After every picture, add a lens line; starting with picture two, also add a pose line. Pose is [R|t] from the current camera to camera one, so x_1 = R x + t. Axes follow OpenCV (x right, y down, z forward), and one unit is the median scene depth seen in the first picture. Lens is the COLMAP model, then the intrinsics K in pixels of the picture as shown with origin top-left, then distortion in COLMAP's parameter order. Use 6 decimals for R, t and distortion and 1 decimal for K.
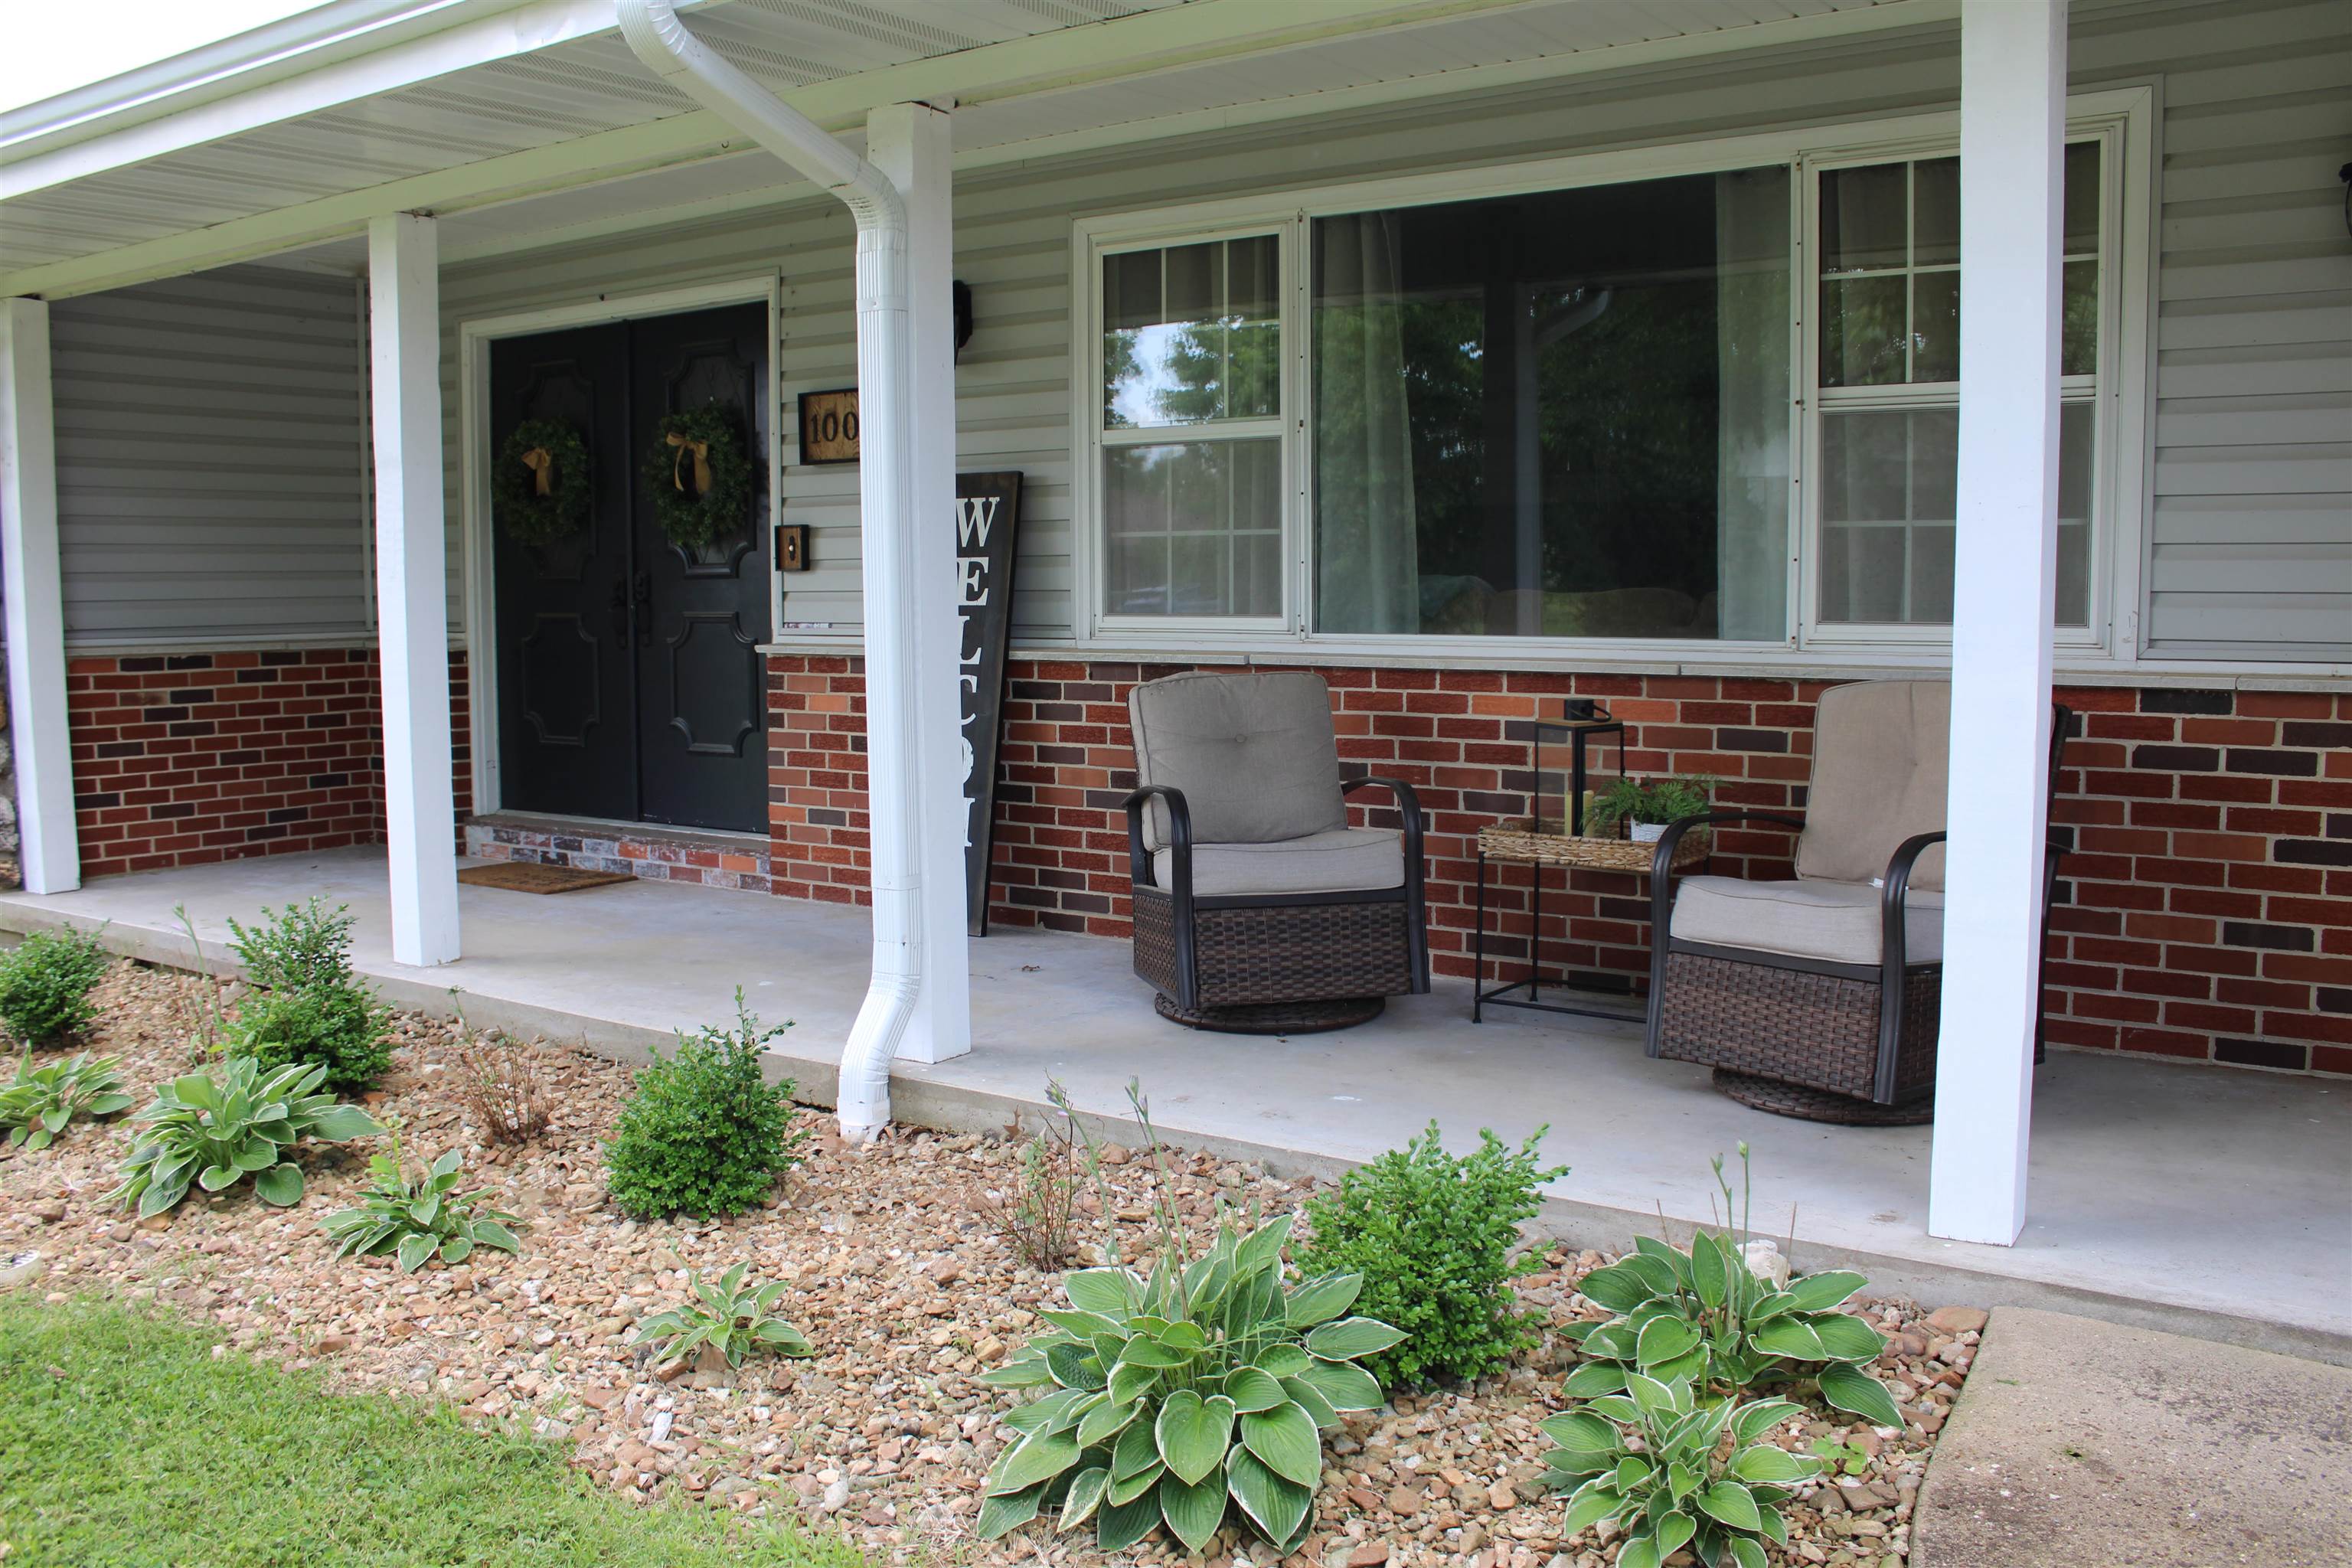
lens RADIAL K [[1970.2, 0, 1191.6], [0, 1970.2, 792.6], [0, 0, 1]] dist [-0.162801, 0.136514]
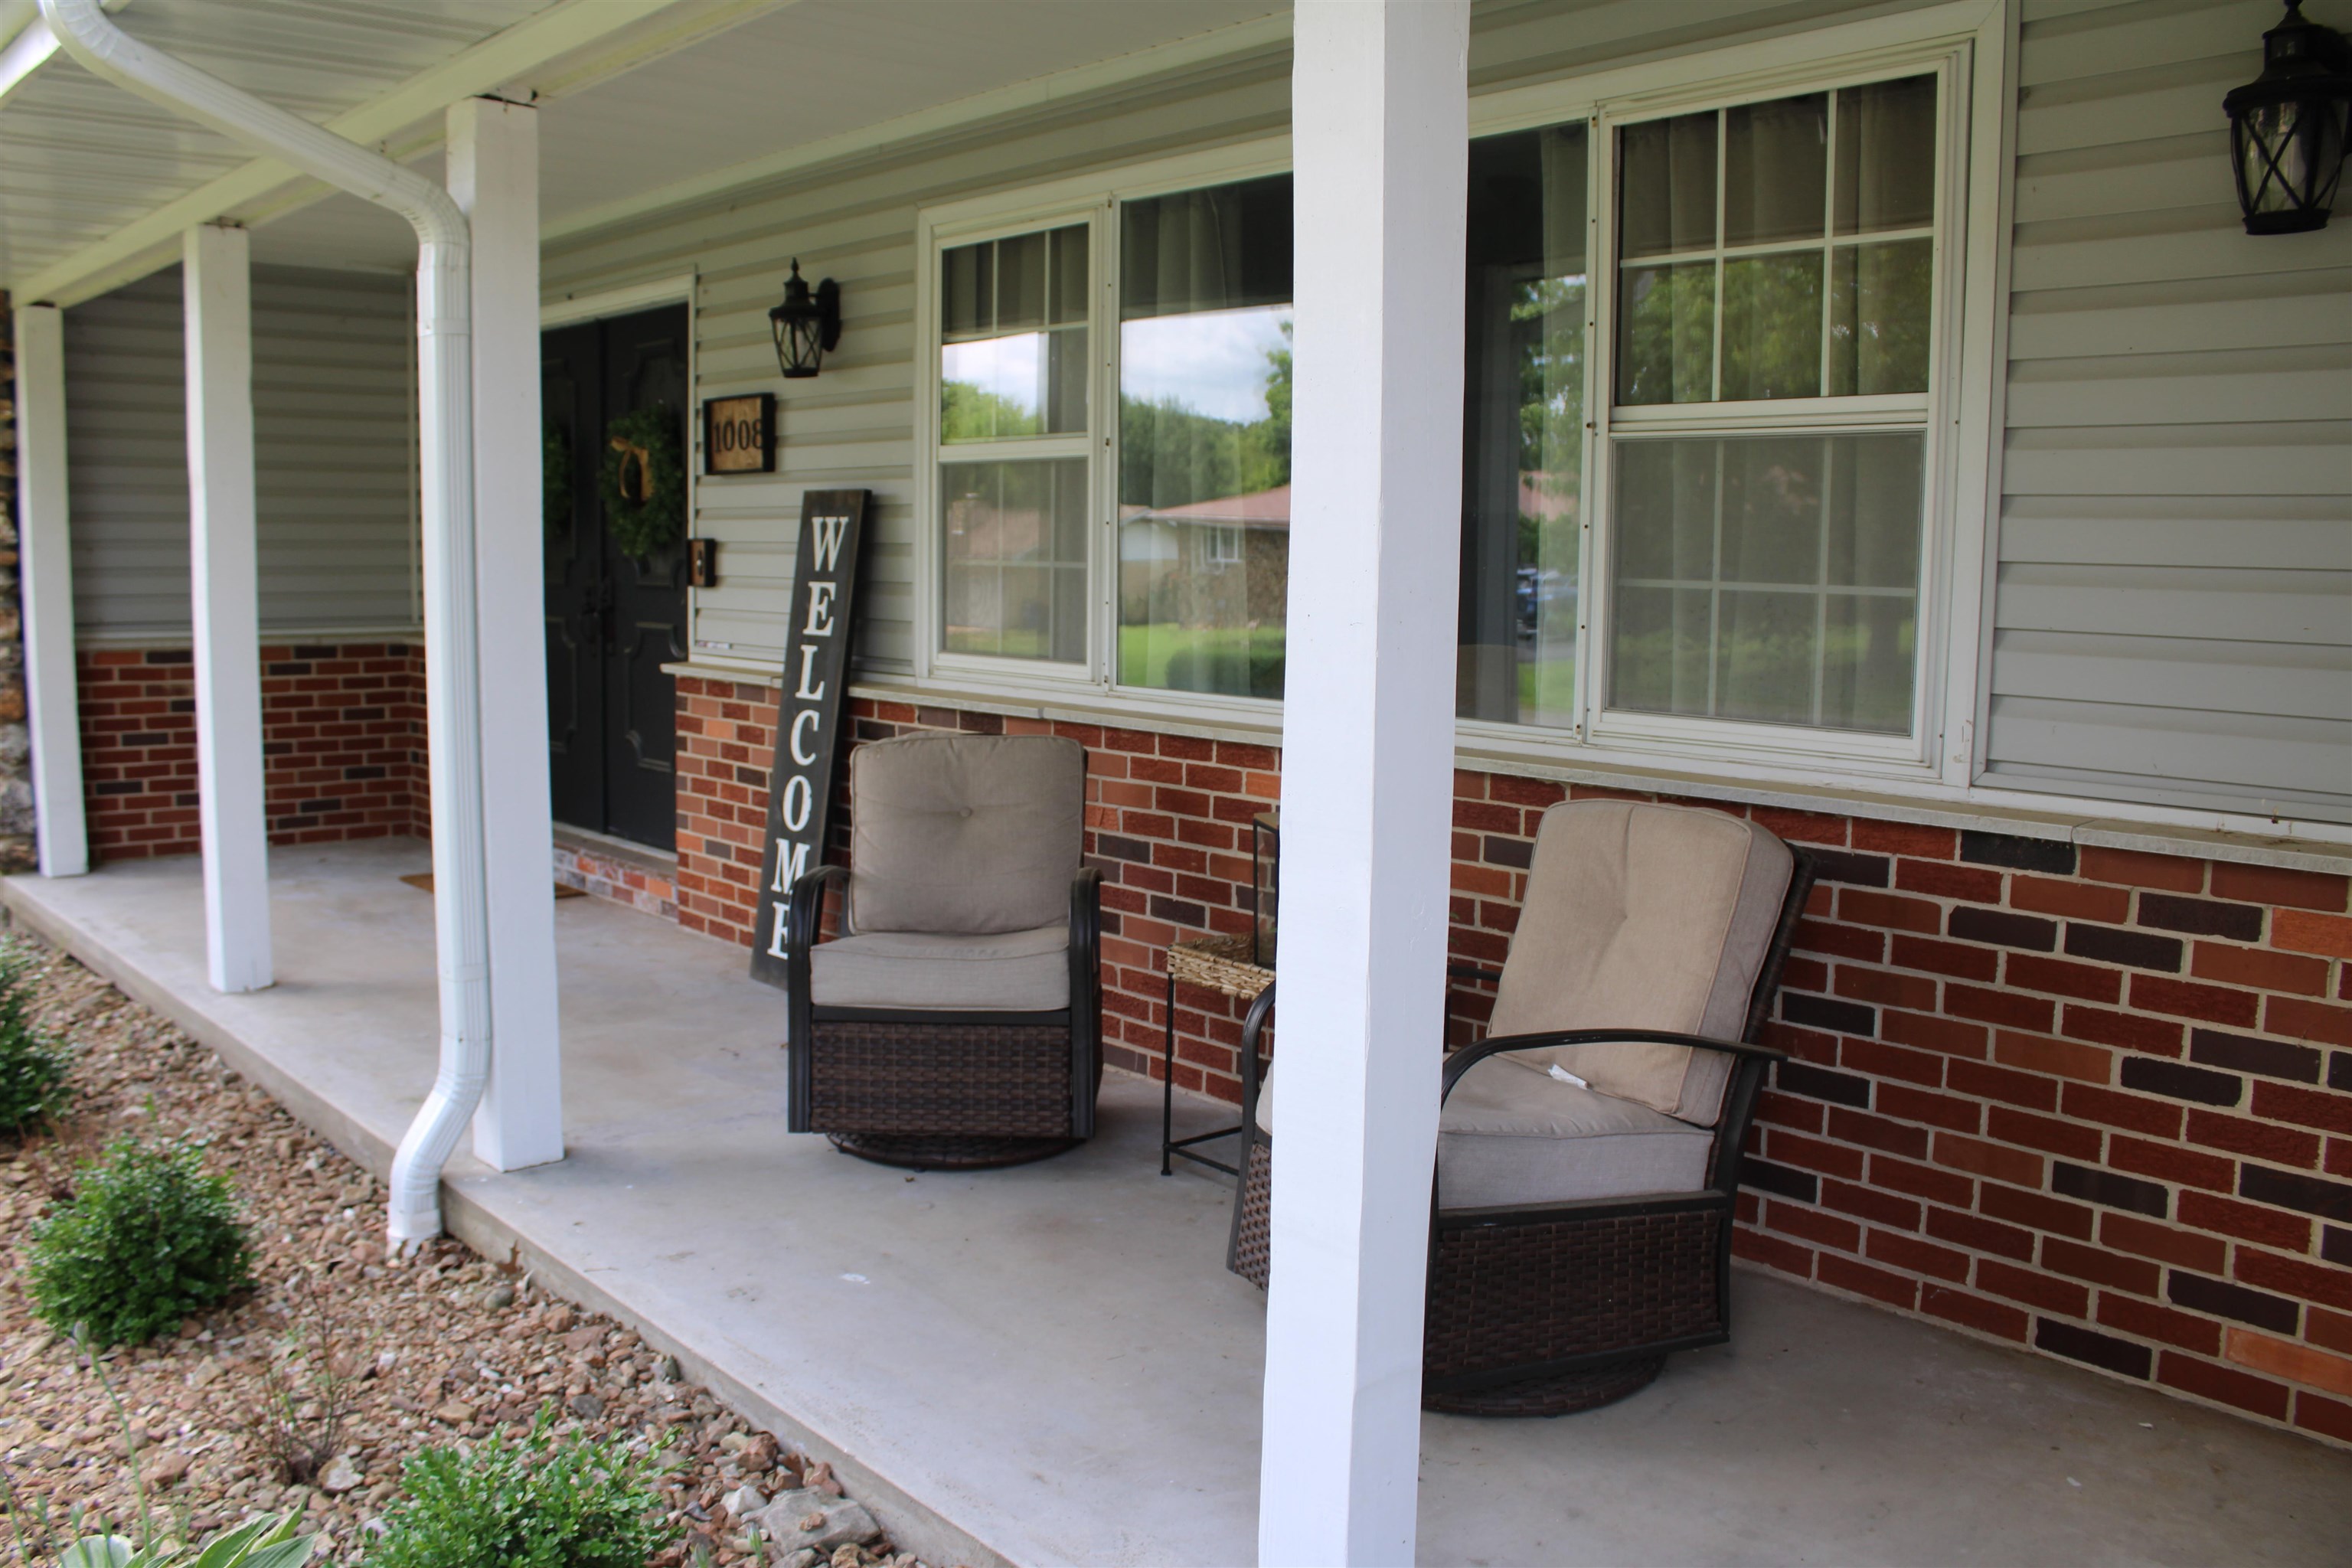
lens RADIAL K [[1938.4, 0, 1176.0], [0, 1938.4, 784.0], [0, 0, 1]] dist [-0.161049, 0.128992]
pose [[0.972269, 0.046632, -0.229170, 0.262034], [-0.043167, 0.998865, 0.020111, -0.051599], [0.229847, -0.009661, 0.973179, 0.163257]]
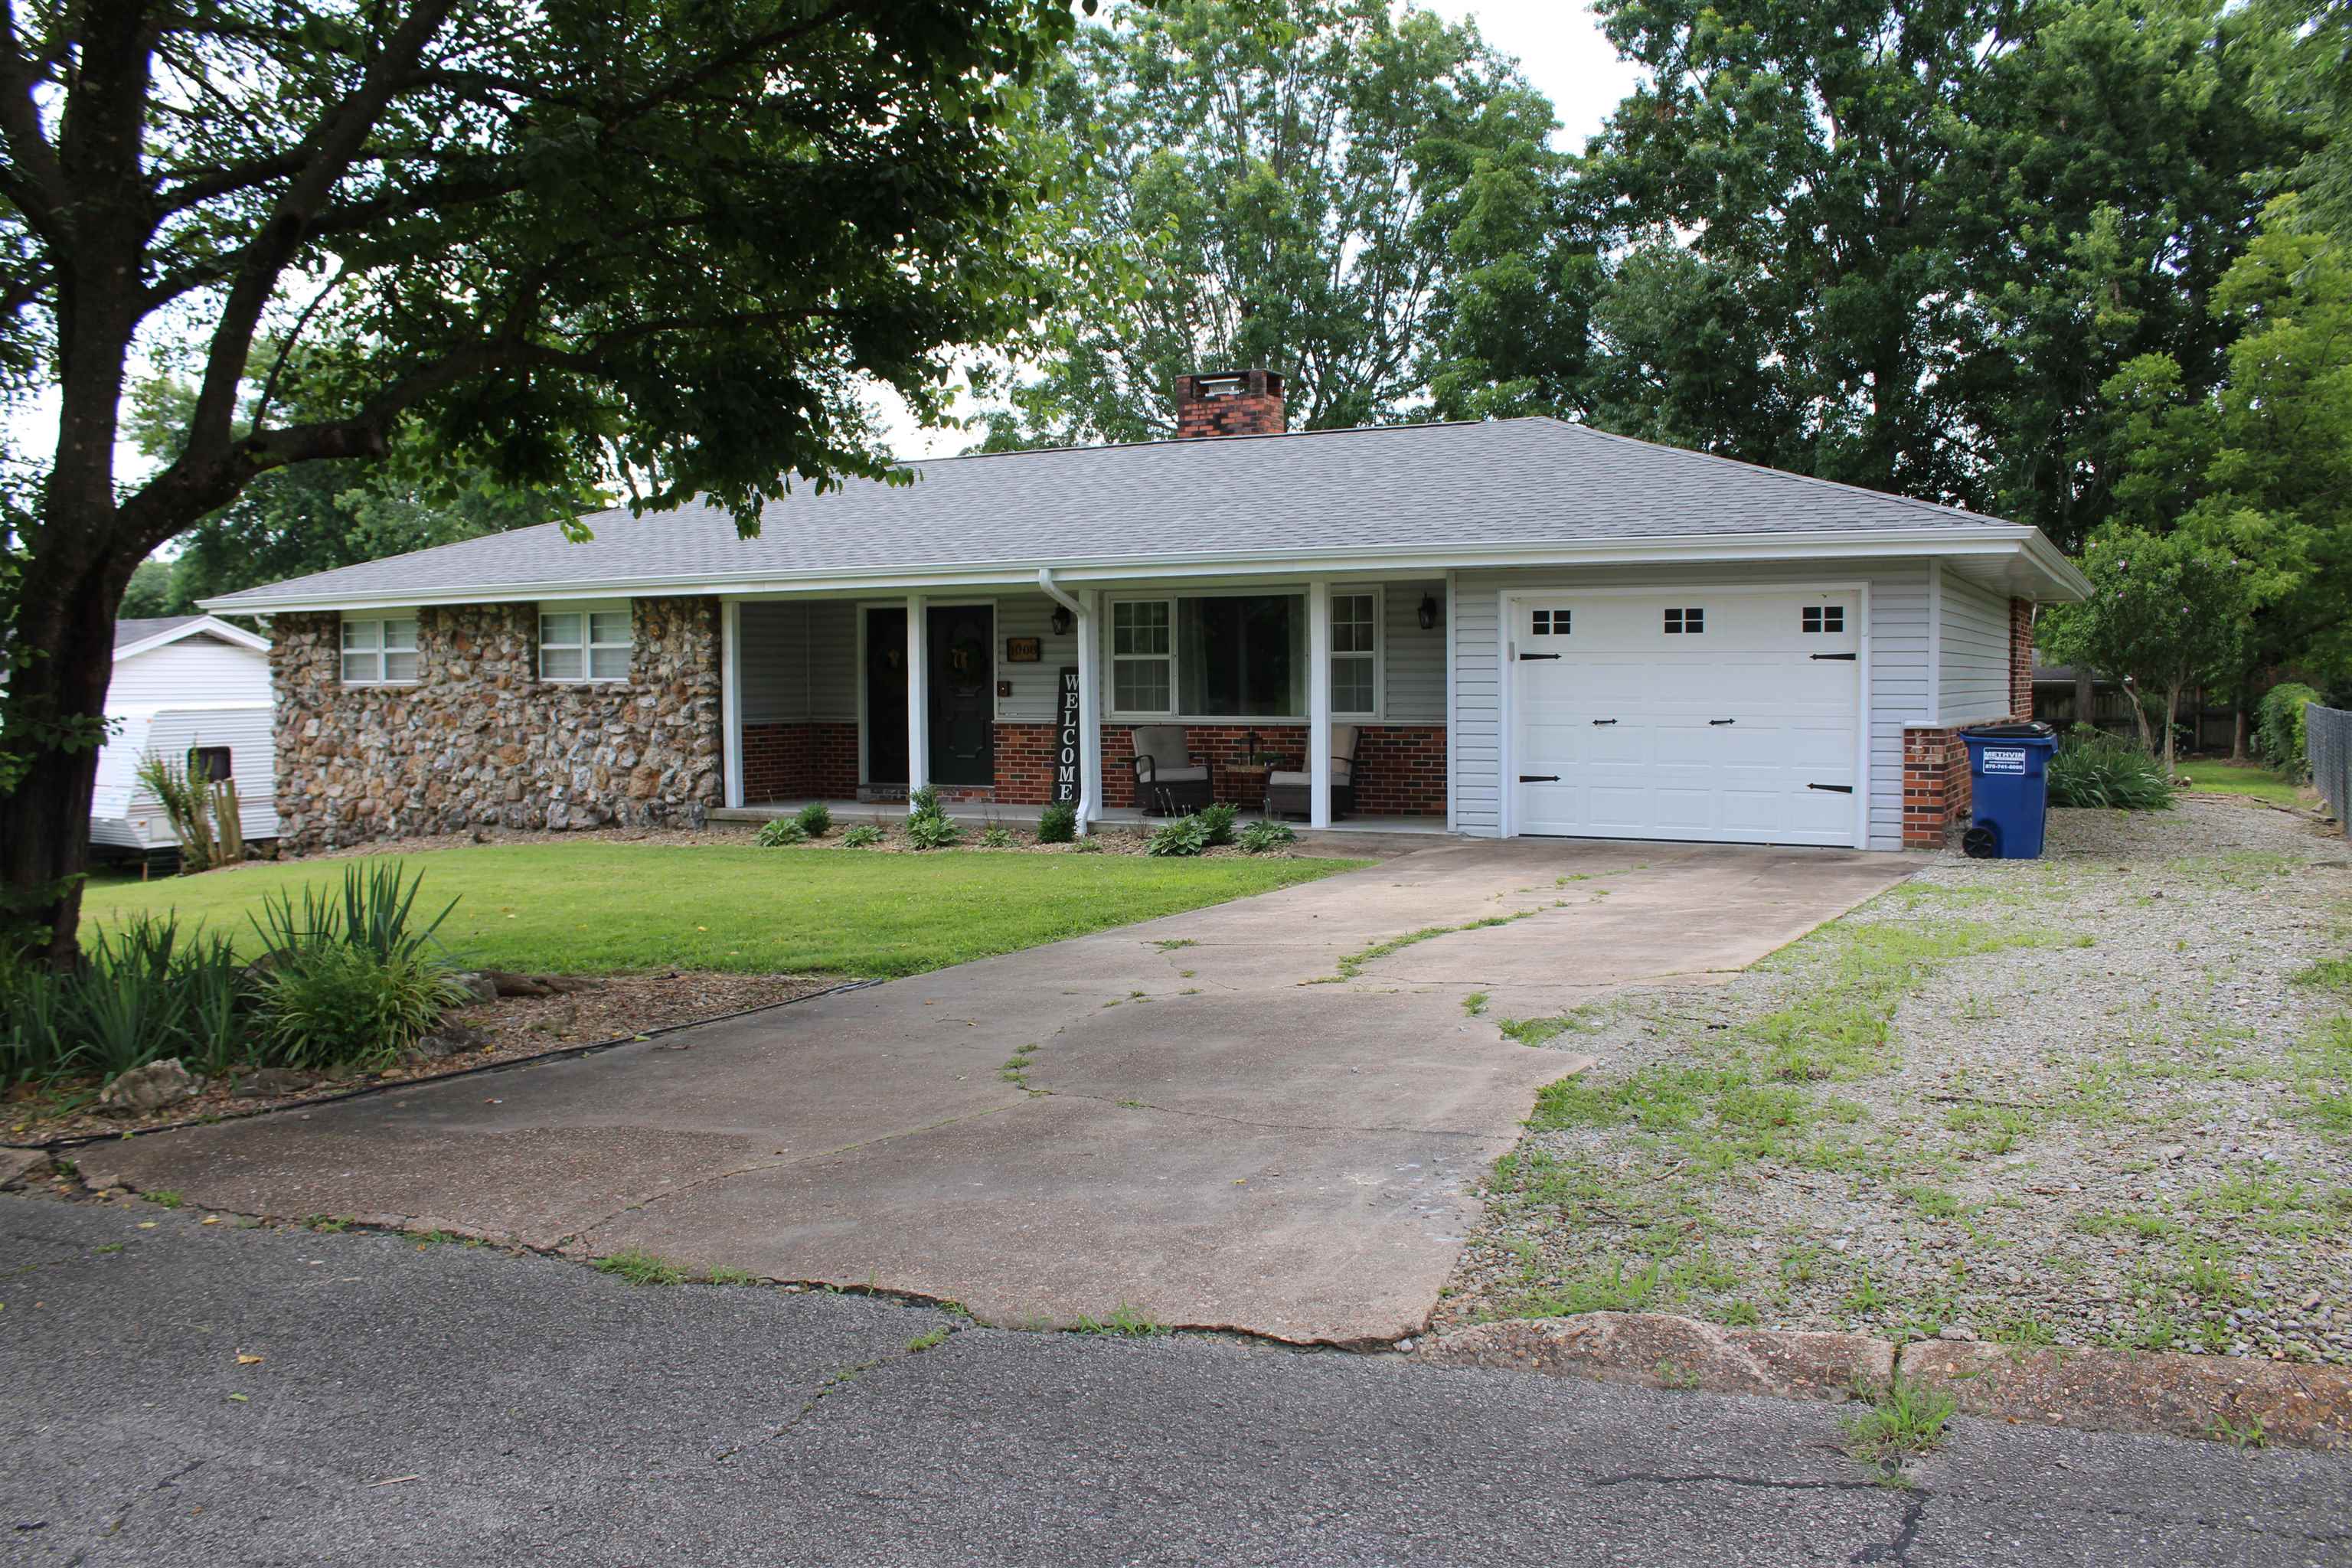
lens RADIAL K [[1938.4, 0, 1176.0], [0, 1938.4, 784.0], [0, 0, 1]] dist [-0.161049, 0.128992]
pose [[0.993688, -0.007211, 0.111950, -0.304935], [0.012715, 0.998741, -0.048530, 0.191381], [-0.111459, 0.049648, 0.992528, -2.229301]]
